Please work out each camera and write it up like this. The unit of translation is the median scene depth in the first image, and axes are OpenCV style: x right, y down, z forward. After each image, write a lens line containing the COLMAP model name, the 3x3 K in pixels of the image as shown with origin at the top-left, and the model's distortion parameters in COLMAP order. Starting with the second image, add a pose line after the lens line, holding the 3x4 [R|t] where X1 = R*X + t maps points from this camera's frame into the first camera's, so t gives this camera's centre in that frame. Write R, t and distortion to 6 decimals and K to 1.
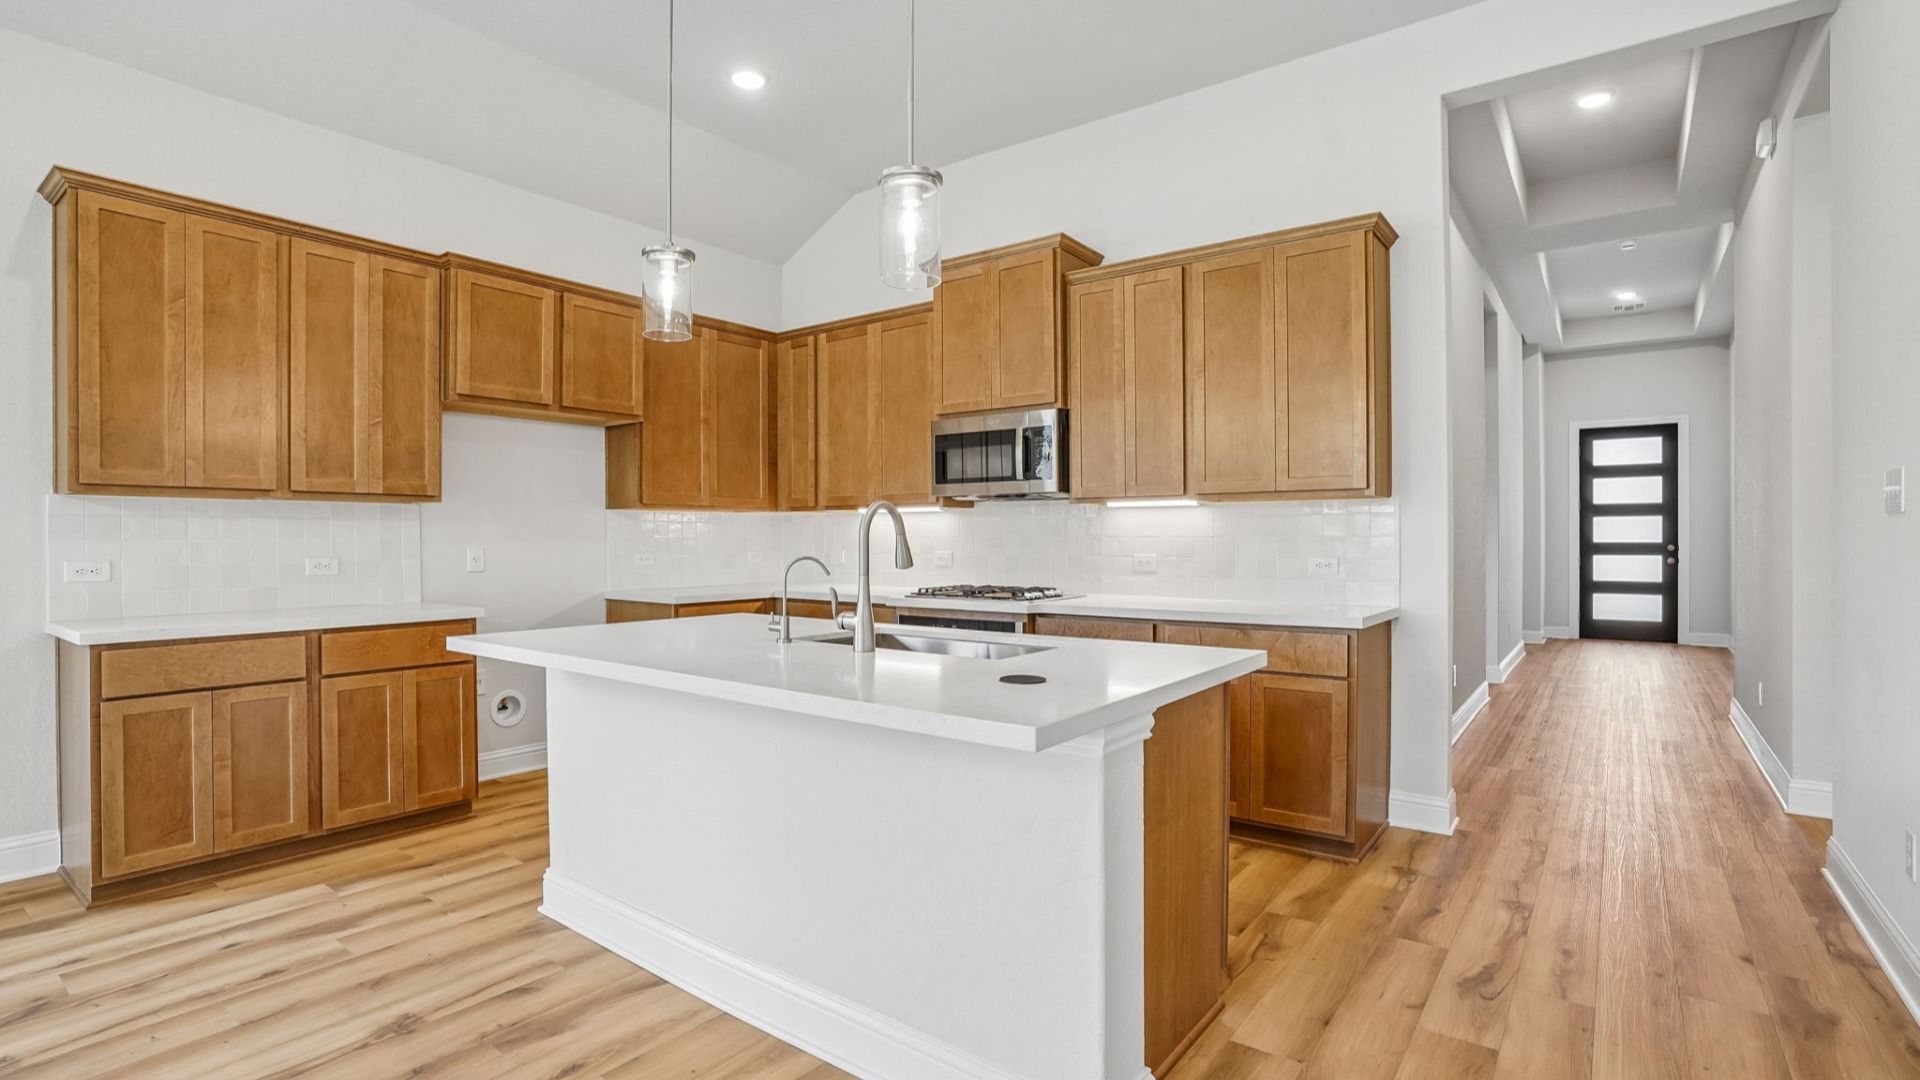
lens RADIAL K [[895.4, 0, 956.3], [0, 895.4, 538.2], [0, 0, 1]] dist [-0.053669, 0.020583]
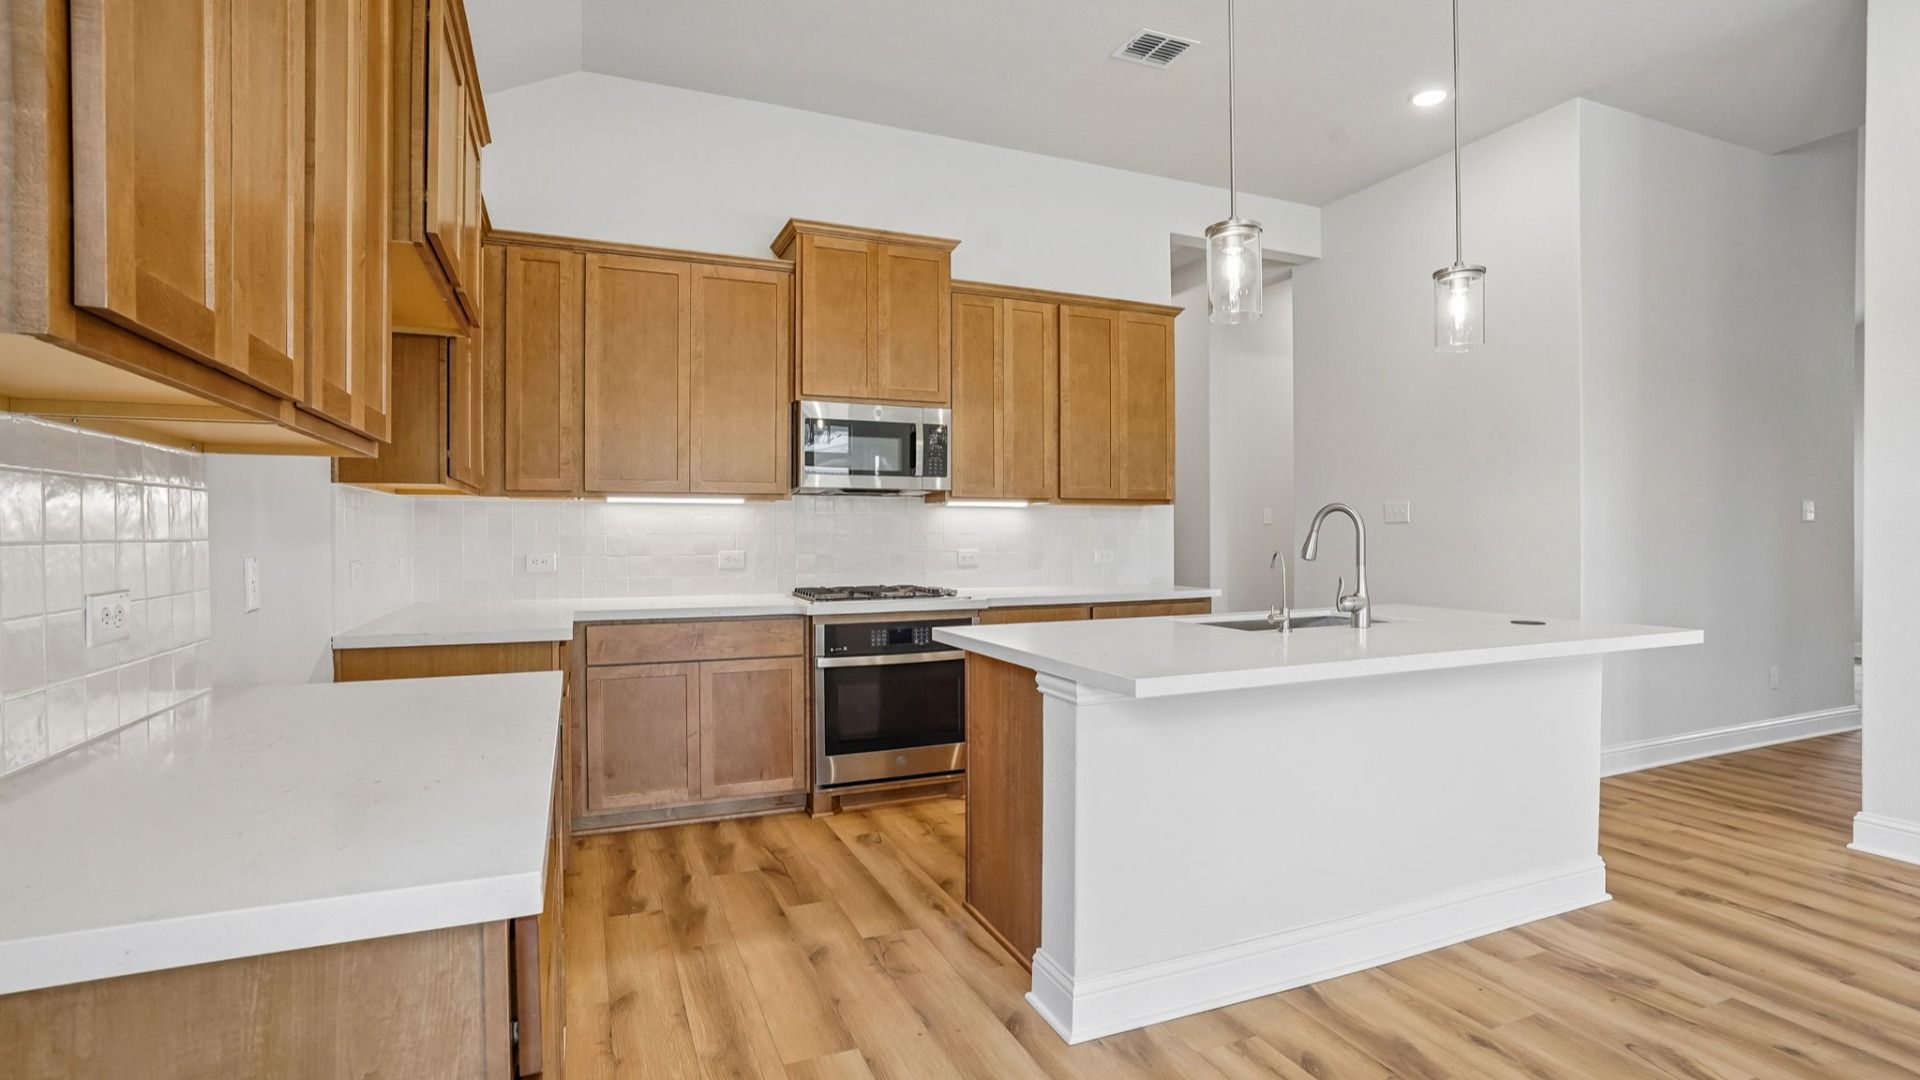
lens RADIAL K [[895.4, 0, 956.3], [0, 895.4, 538.2], [0, 0, 1]] dist [-0.053669, 0.020583]
pose [[0.500598, -0.004834, 0.865666, -0.805963], [0.004745, 0.999985, 0.002840, 0.000472], [-0.865667, 0.002686, 0.500614, 0.498375]]
